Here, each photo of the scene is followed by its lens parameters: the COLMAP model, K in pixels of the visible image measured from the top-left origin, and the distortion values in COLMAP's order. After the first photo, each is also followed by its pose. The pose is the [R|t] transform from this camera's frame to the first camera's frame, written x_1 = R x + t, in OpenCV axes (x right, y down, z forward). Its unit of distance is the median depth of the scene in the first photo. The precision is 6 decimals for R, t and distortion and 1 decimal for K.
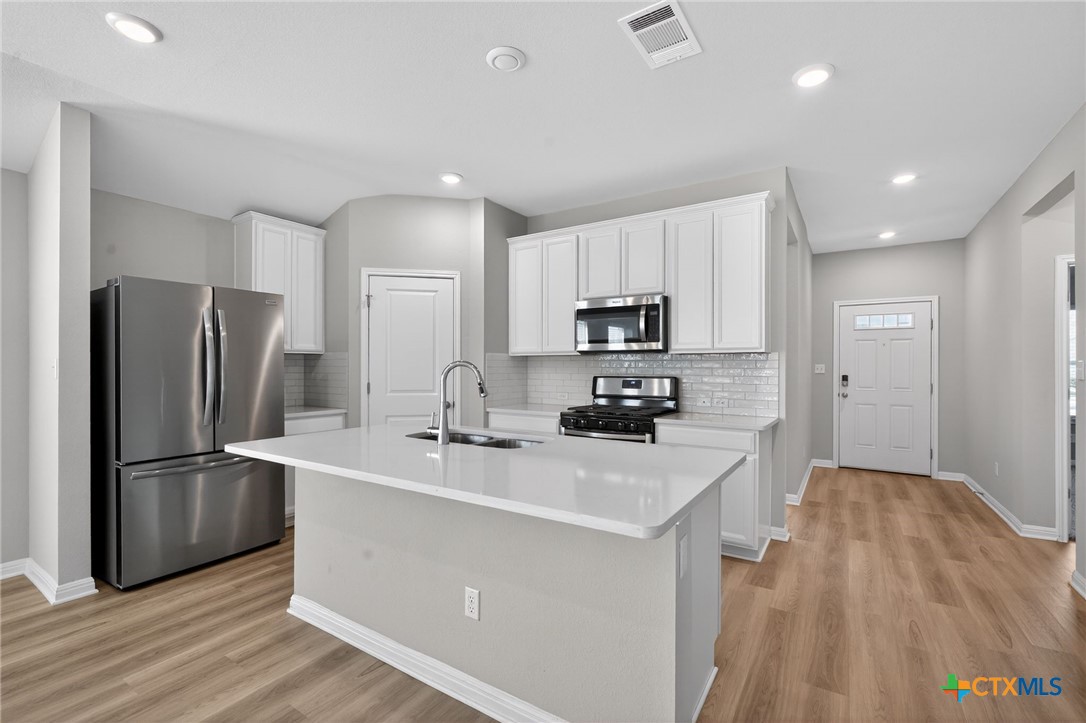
lens RADIAL K [[465.6, 0, 543.0], [0, 465.6, 361.5], [0, 0, 1]] dist [-0.000467, 0.000014]
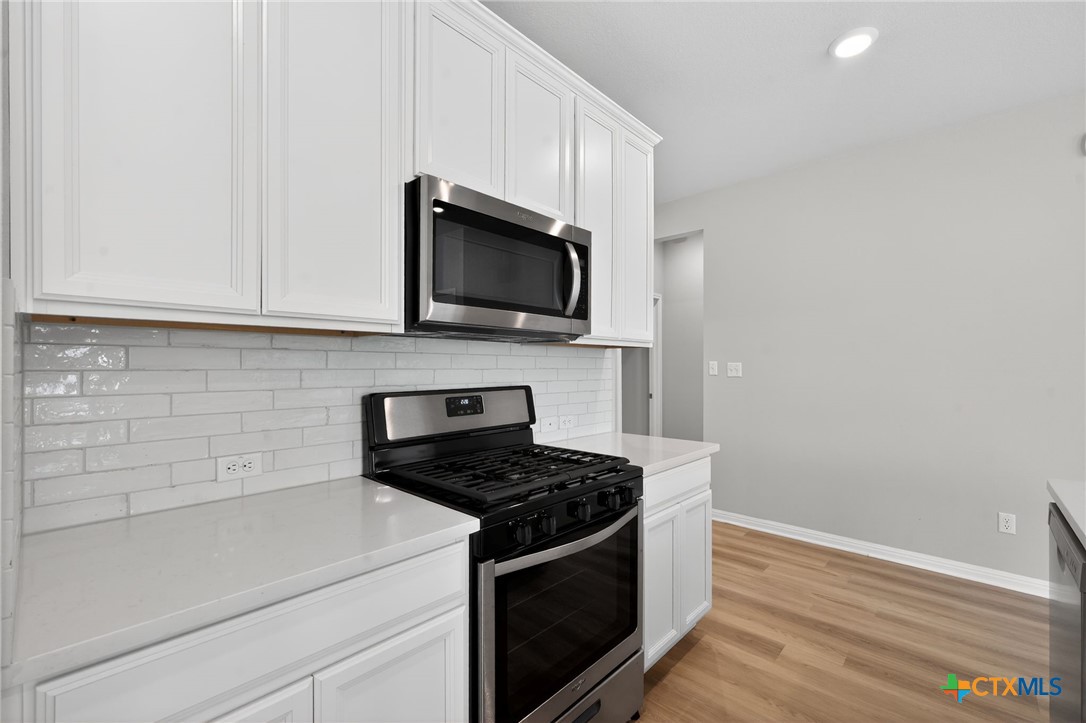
lens RADIAL K [[465.6, 0, 543.0], [0, 465.6, 361.5], [0, 0, 1]] dist [-0.000467, 0.000014]
pose [[0.173251, 0.009379, 0.984833, -0.241011], [-0.002735, 0.999955, -0.009042, 0.009099], [-0.984874, -0.001127, 0.173268, 0.837500]]
